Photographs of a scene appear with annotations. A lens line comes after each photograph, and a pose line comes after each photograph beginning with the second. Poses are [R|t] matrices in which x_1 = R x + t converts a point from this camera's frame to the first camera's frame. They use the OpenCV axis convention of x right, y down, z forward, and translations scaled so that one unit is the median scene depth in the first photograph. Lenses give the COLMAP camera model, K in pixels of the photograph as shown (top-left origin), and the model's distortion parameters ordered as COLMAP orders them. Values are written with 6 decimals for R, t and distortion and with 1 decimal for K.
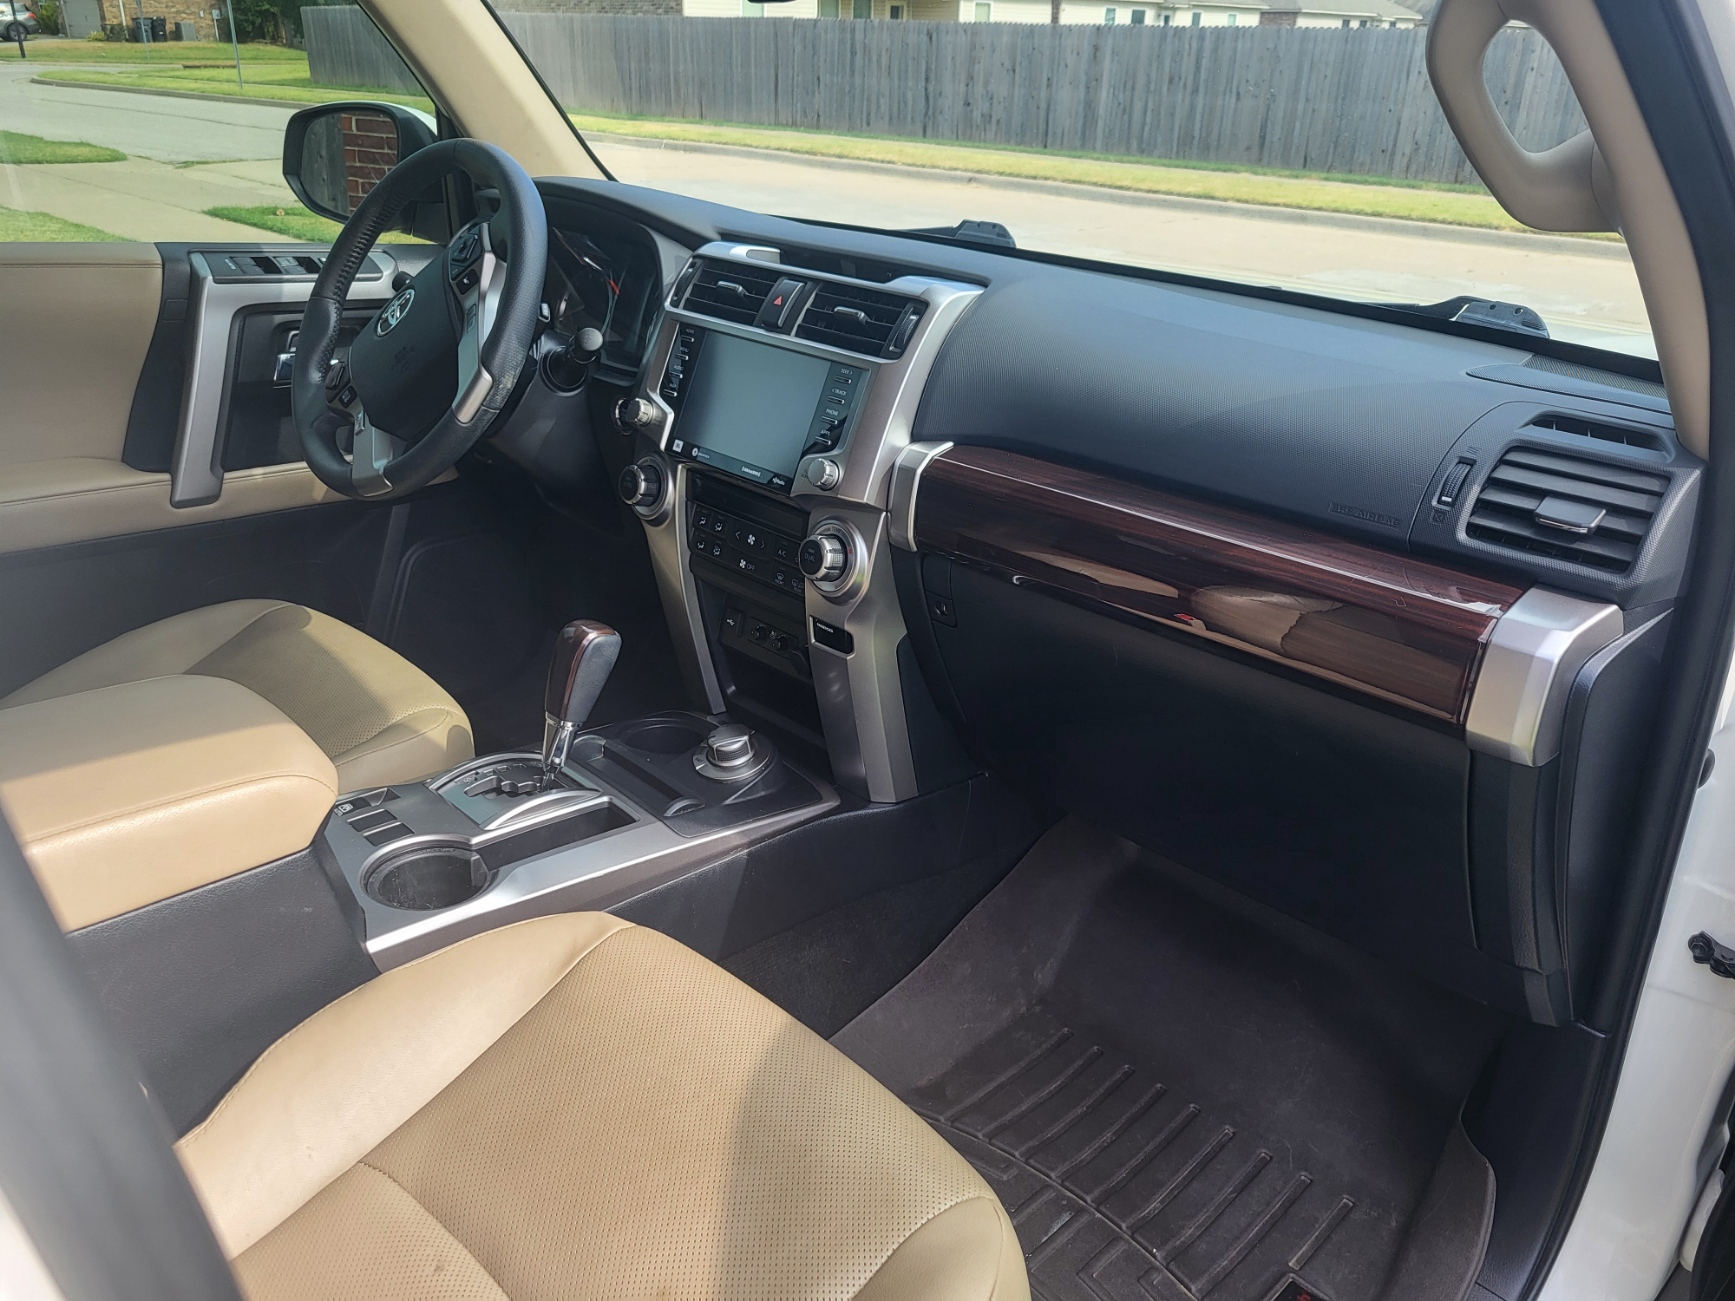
lens RADIAL K [[1279.5, 0, 873.6], [0, 1279.5, 661.0], [0, 0, 1]] dist [0.005707, -0.003388]
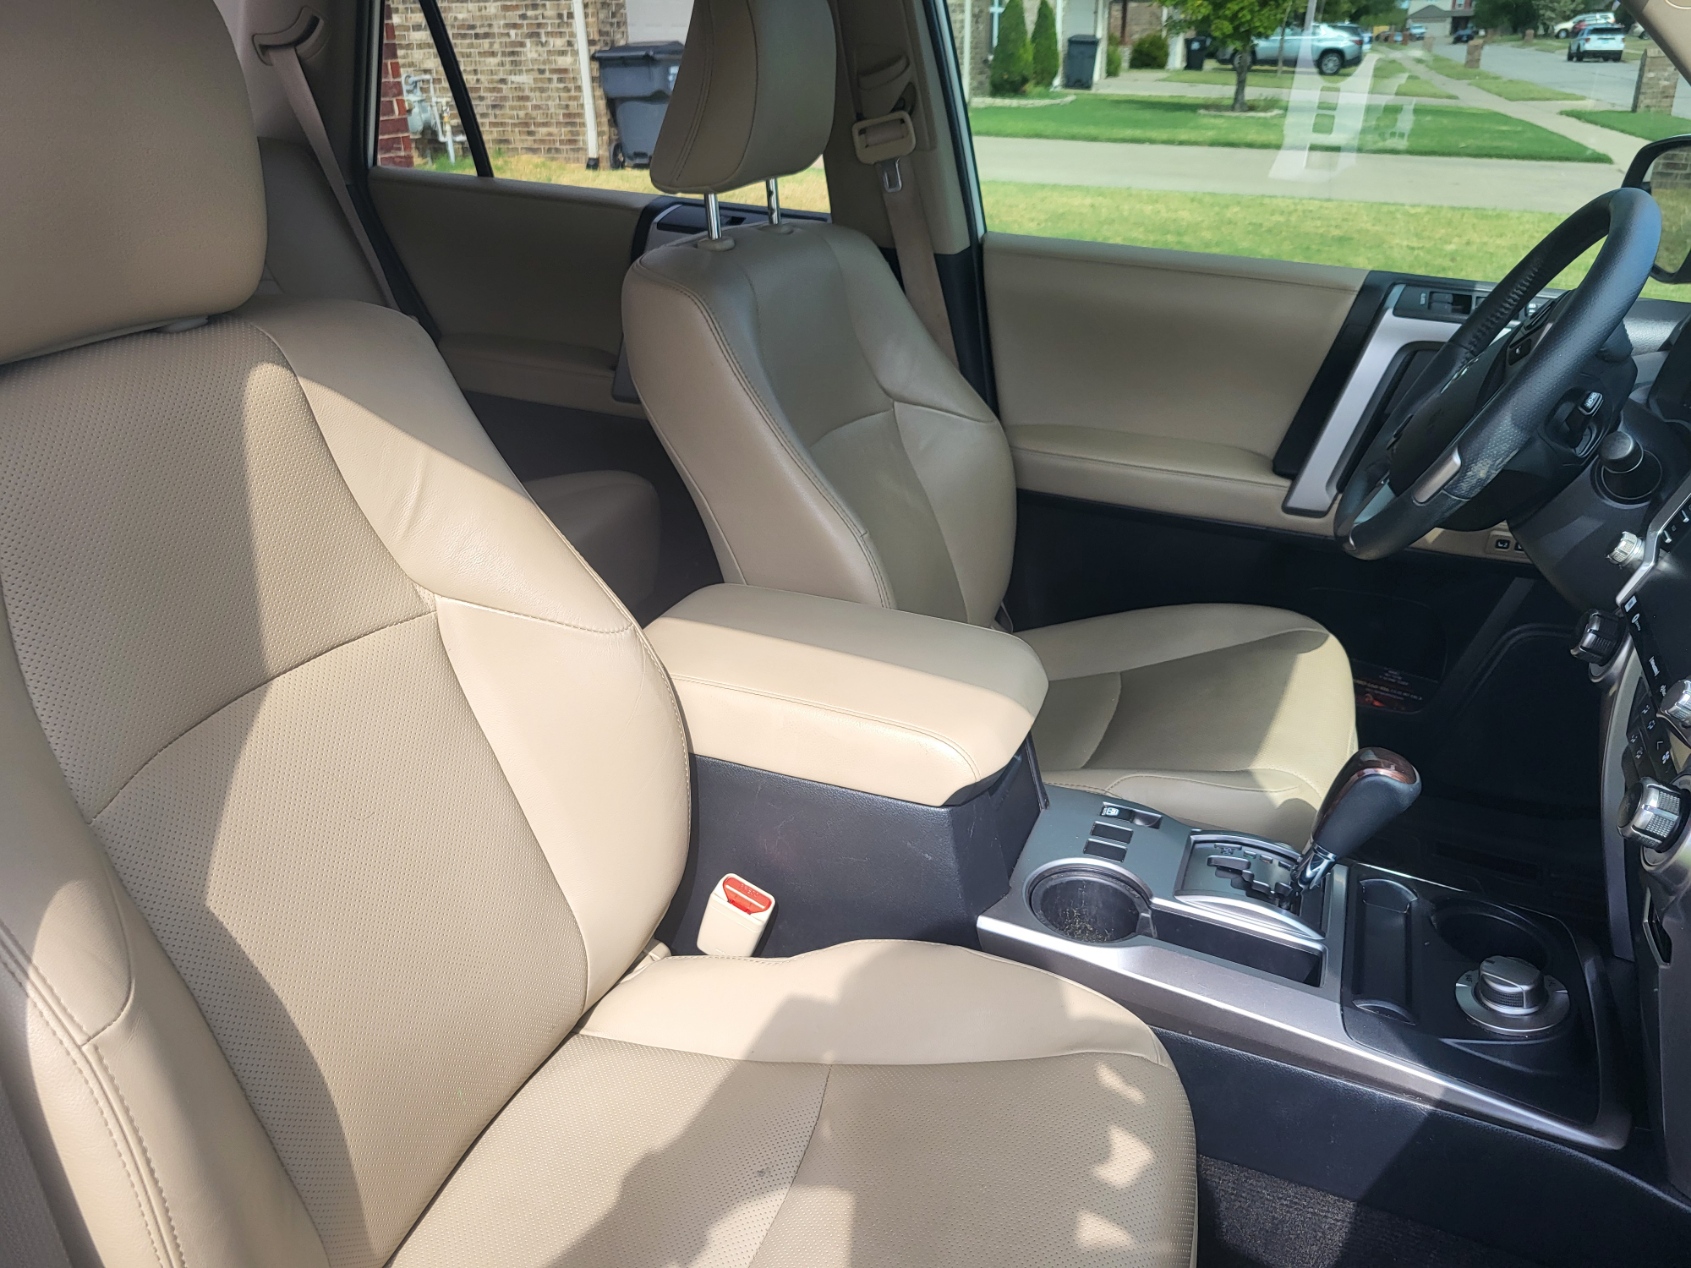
lens RADIAL K [[1247.1, 0, 856.3], [0, 1247.1, 630.7], [0, 0, 1]] dist [0.005707, -0.003388]
pose [[0.380169, 0.340915, -0.859796, 0.289503], [-0.352170, 0.912925, 0.206265, -0.135427], [0.855247, 0.224378, 0.467126, 0.256045]]
